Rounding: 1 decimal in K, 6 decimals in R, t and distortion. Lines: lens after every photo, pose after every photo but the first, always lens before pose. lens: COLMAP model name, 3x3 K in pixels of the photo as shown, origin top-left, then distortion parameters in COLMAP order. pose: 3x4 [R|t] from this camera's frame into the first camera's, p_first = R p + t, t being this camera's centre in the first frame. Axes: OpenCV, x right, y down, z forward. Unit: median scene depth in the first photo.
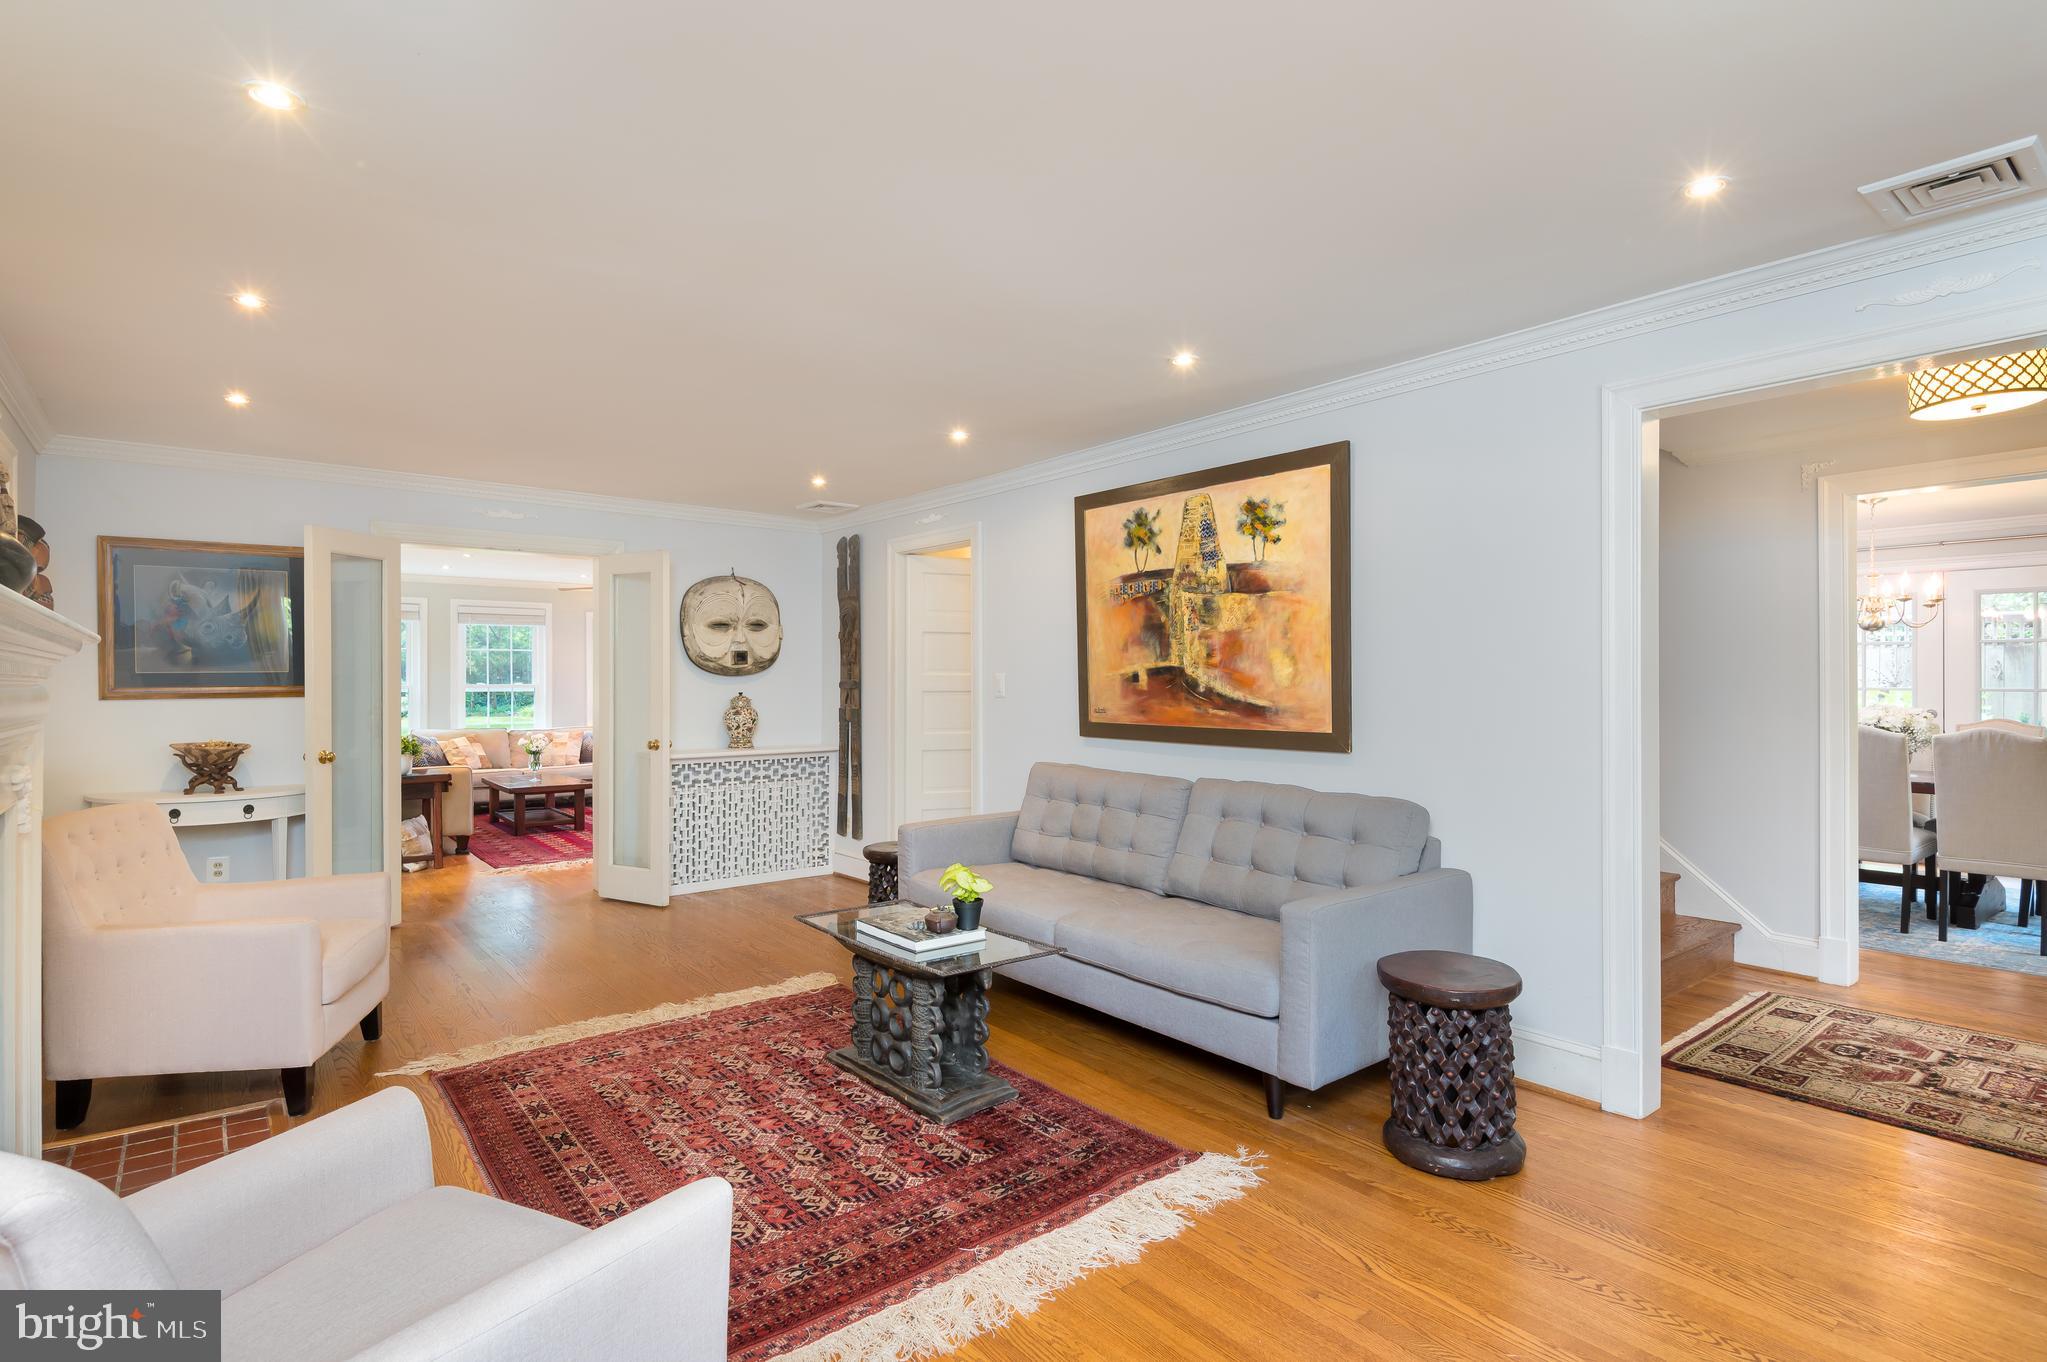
lens RADIAL K [[1012.2, 0, 1020.7], [0, 1012.2, 669.6], [0, 0, 1]] dist [0.013146, -0.002064]
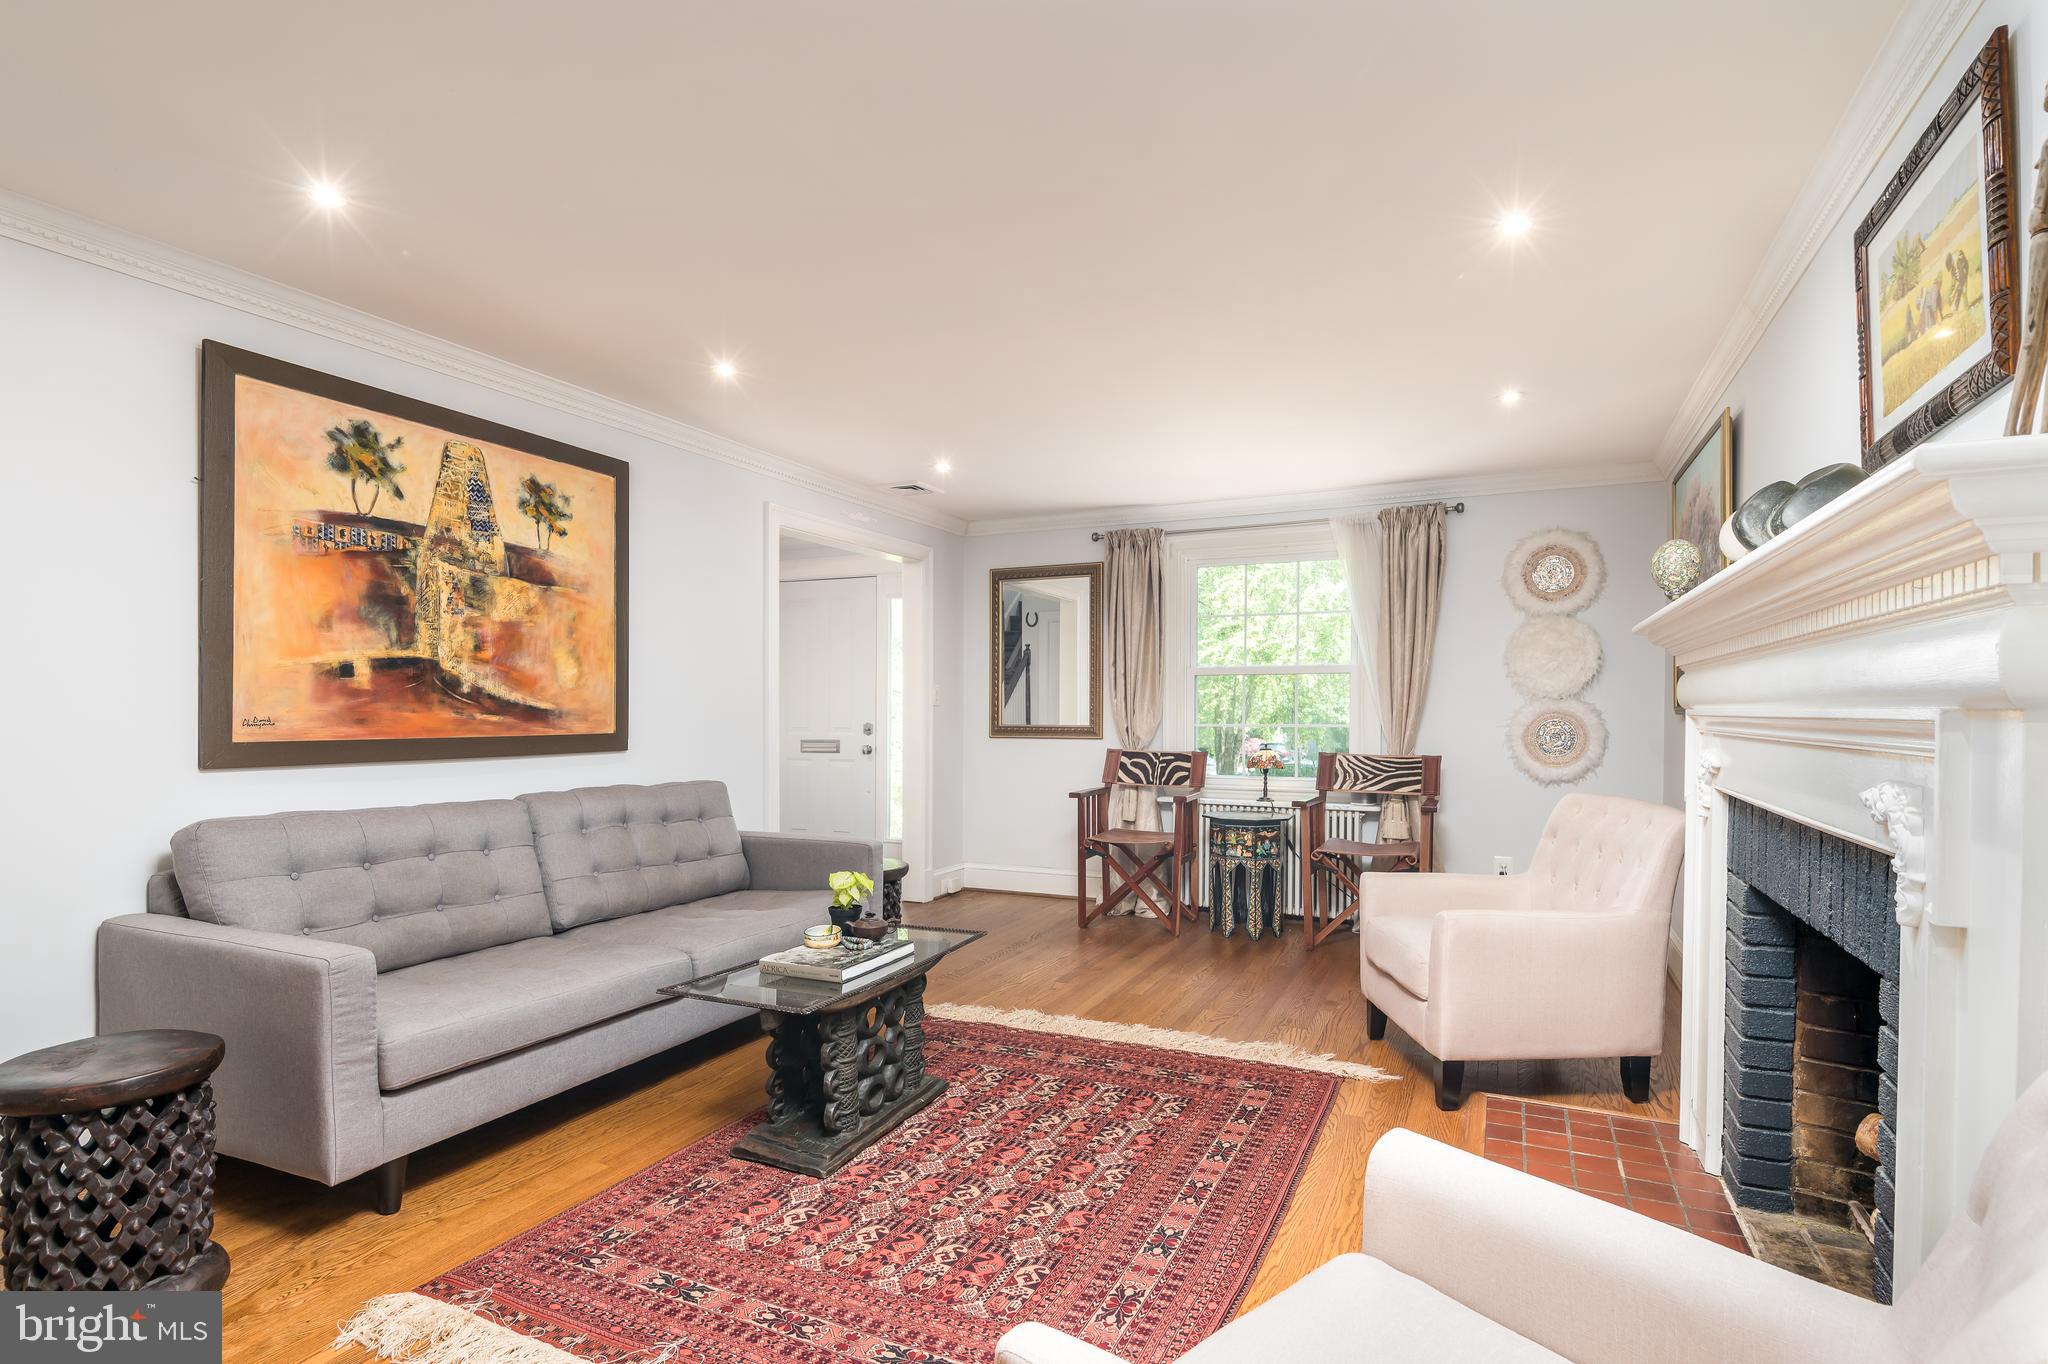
lens RADIAL K [[1012.7, 0, 1030.4], [0, 1012.7, 715.7], [0, 0, 1]] dist [0.013146, -0.002064]
pose [[-0.445179, -0.002208, 0.895439, -0.743989], [-0.008821, 0.999959, -0.001920, 0.038217], [-0.895398, -0.008754, -0.445181, 0.968390]]
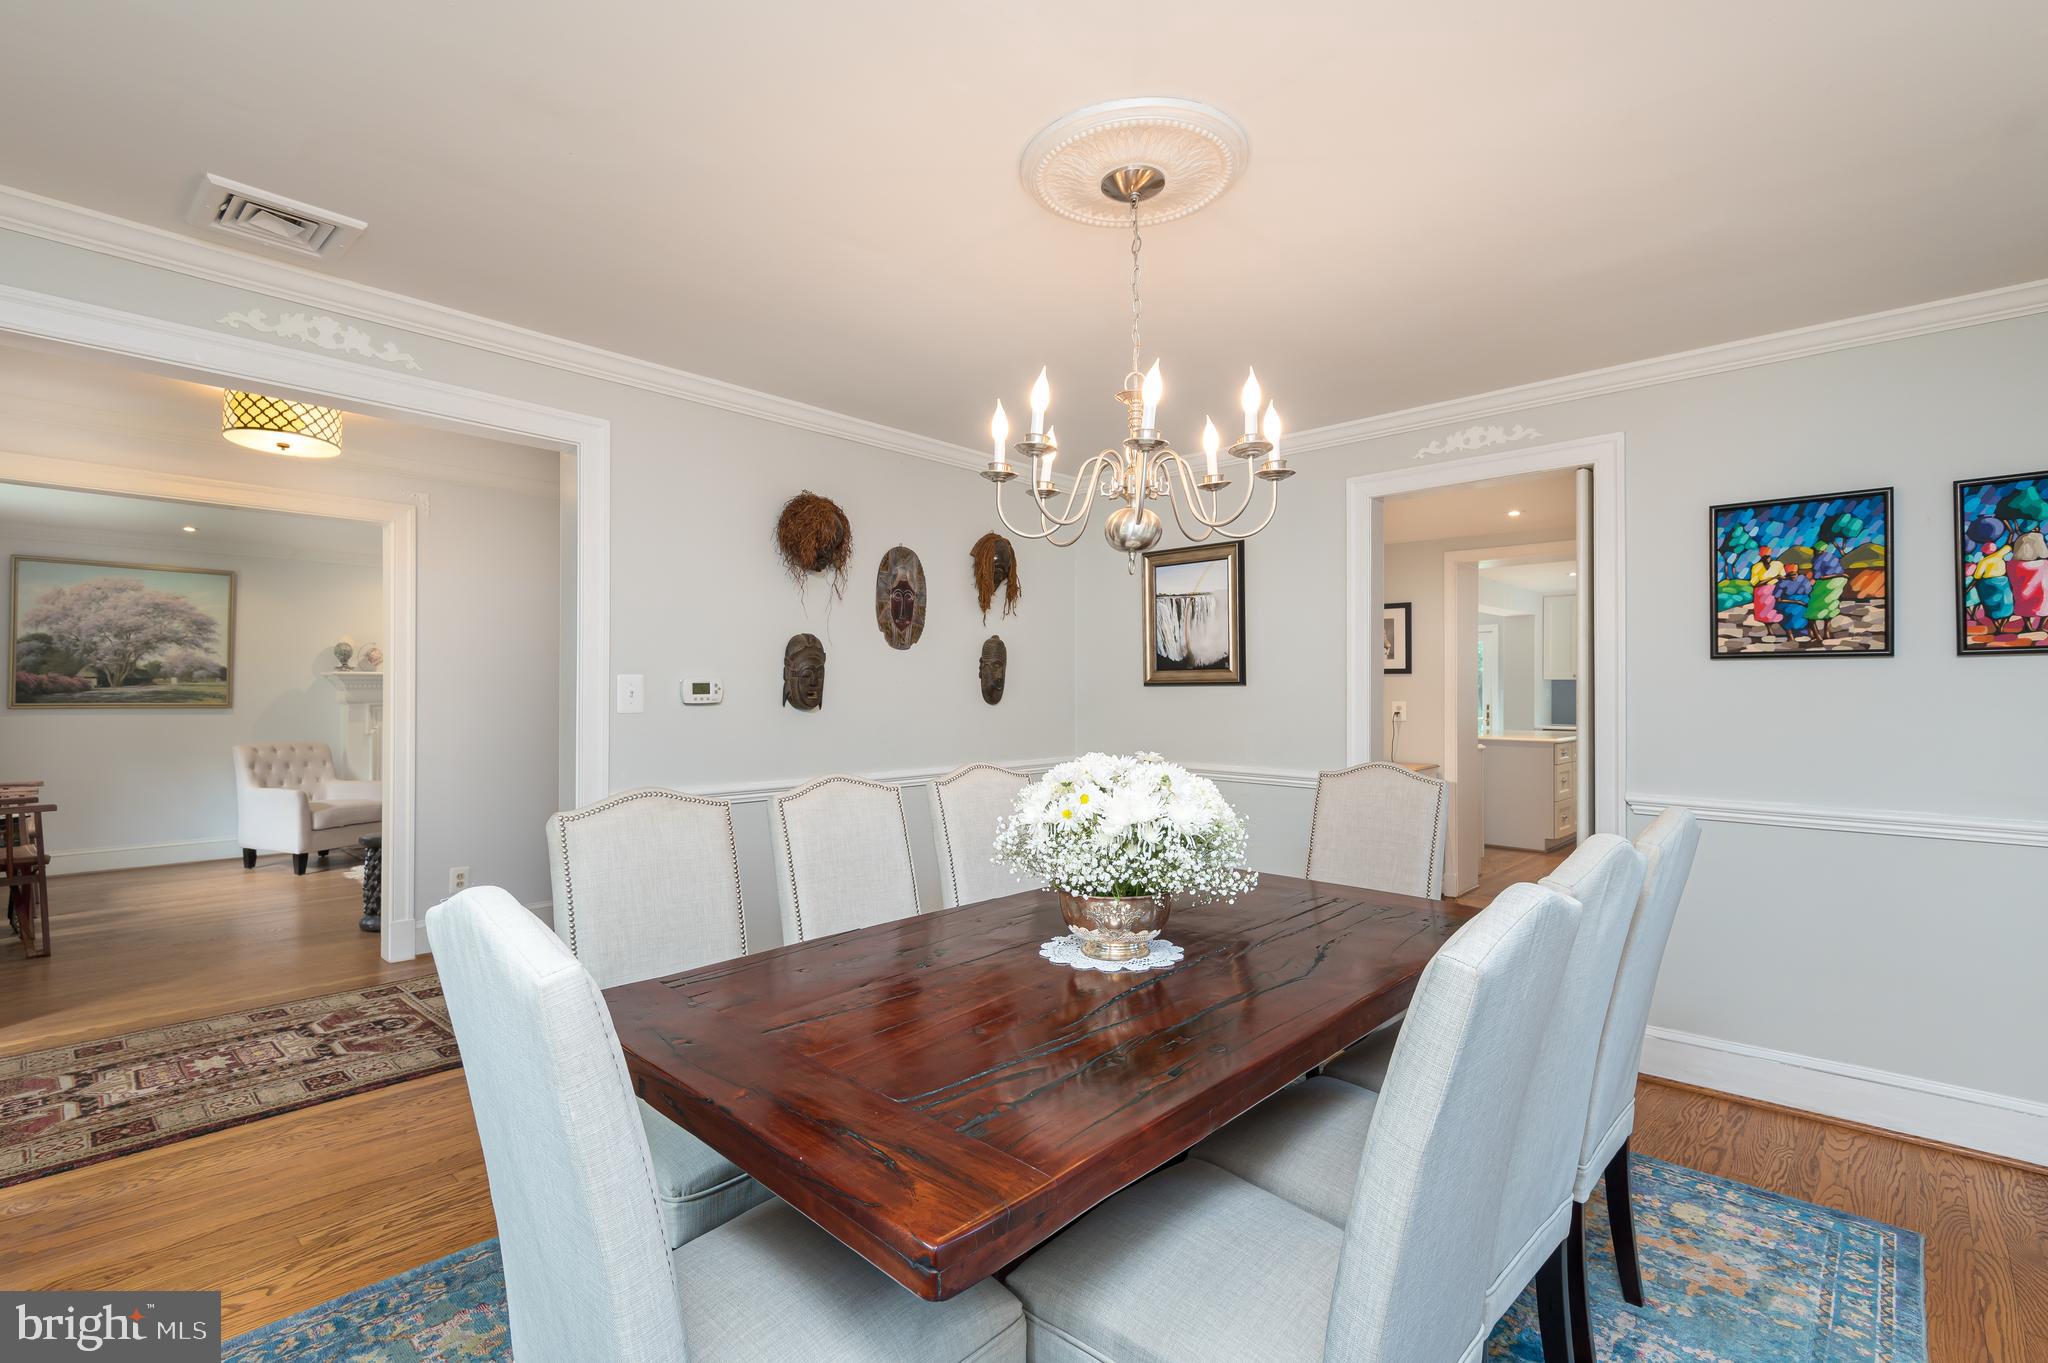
lens RADIAL K [[923.6, 0, 1013.0], [0, 923.6, 686.0], [0, 0, 1]] dist [0.010622, -0.002769]
pose [[0.156277, -0.006021, -0.987695, 1.554878], [0.011301, 0.999927, -0.004308, 0.017824], [0.987649, -0.010489, 0.156333, 1.231798]]
